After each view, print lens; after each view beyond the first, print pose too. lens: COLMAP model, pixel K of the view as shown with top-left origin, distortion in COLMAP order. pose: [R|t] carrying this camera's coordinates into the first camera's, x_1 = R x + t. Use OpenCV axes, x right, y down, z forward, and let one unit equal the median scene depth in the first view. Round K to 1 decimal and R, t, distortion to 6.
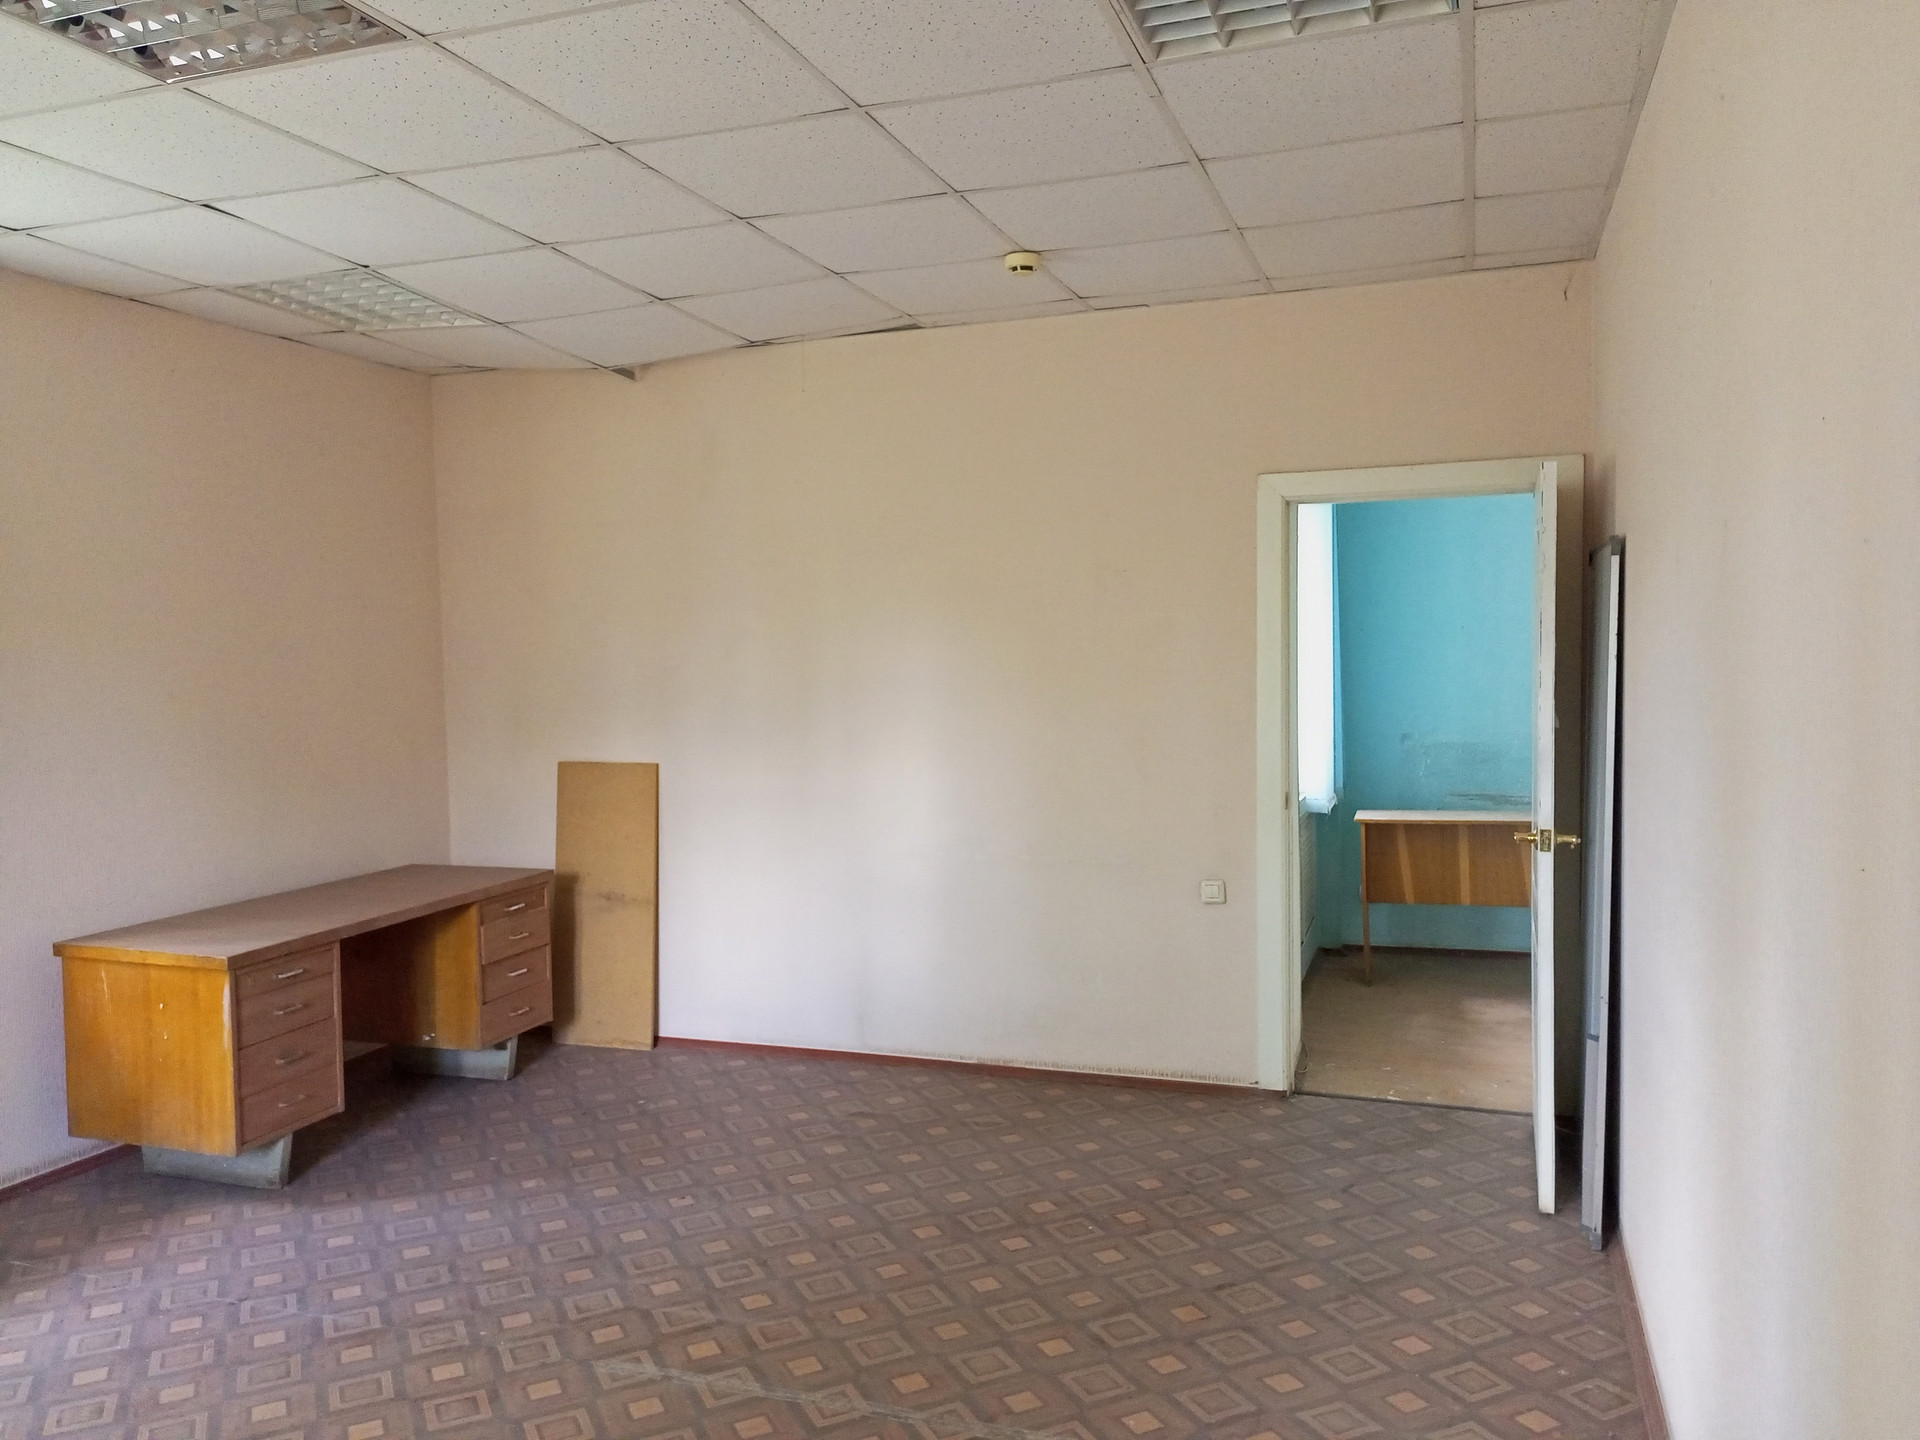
lens RADIAL K [[1427.1, 0, 960.0], [0, 1427.1, 720.0], [0, 0, 1]] dist [0.069598, -0.073361]
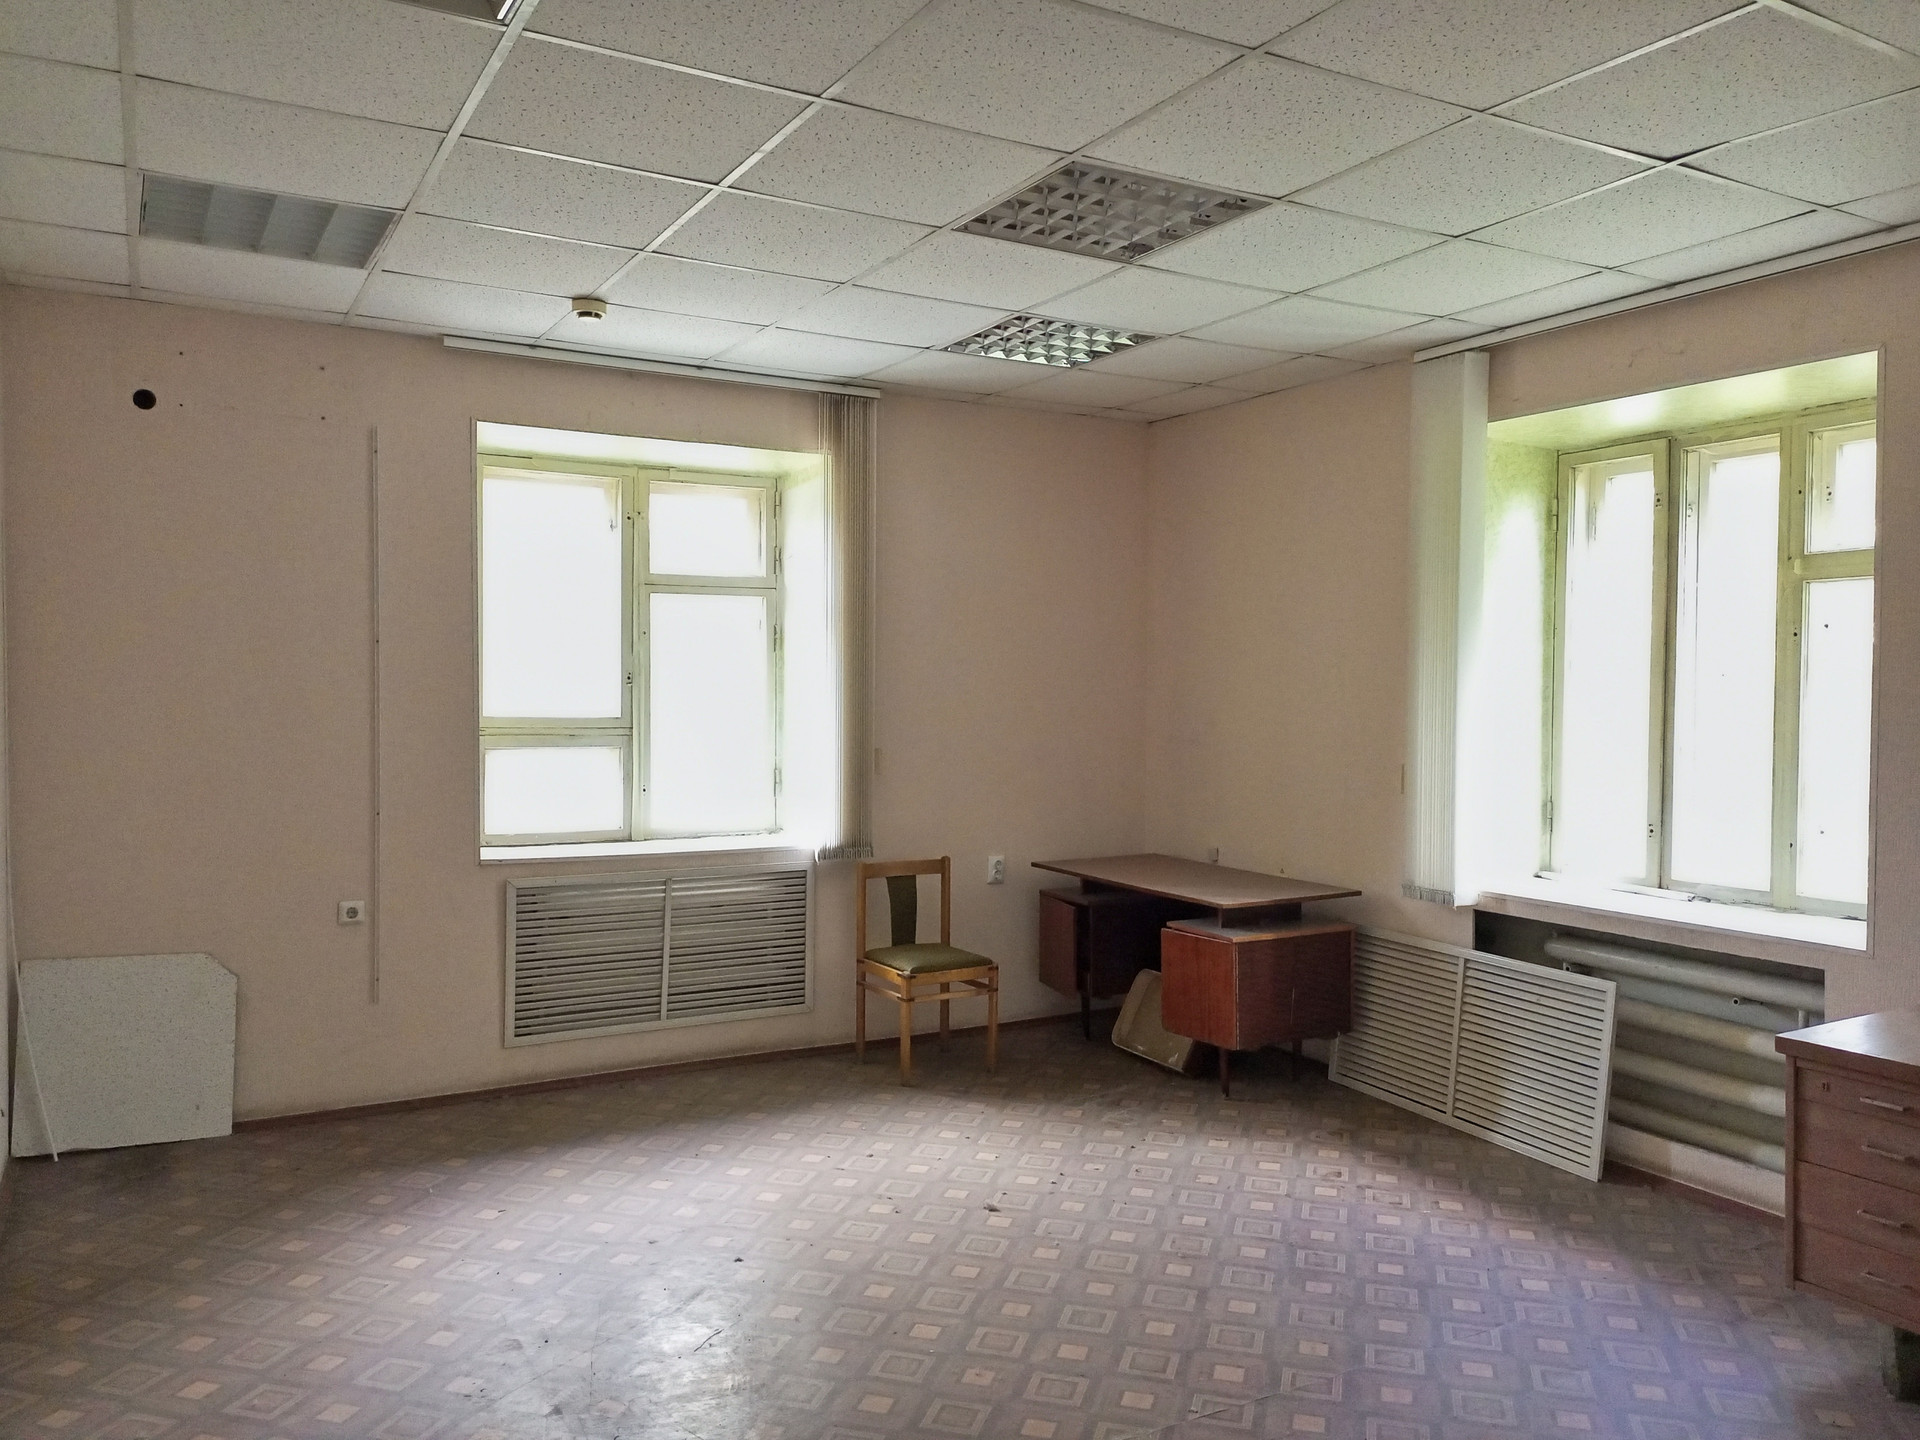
lens RADIAL K [[1427.1, 0, 960.0], [0, 1427.1, 720.0], [0, 0, 1]] dist [0.069598, -0.073361]
pose [[-0.653384, 0.034961, -0.756219, 0.494417], [-0.036152, 0.996352, 0.077298, -0.072741], [0.756163, 0.077844, -0.649736, 1.419374]]
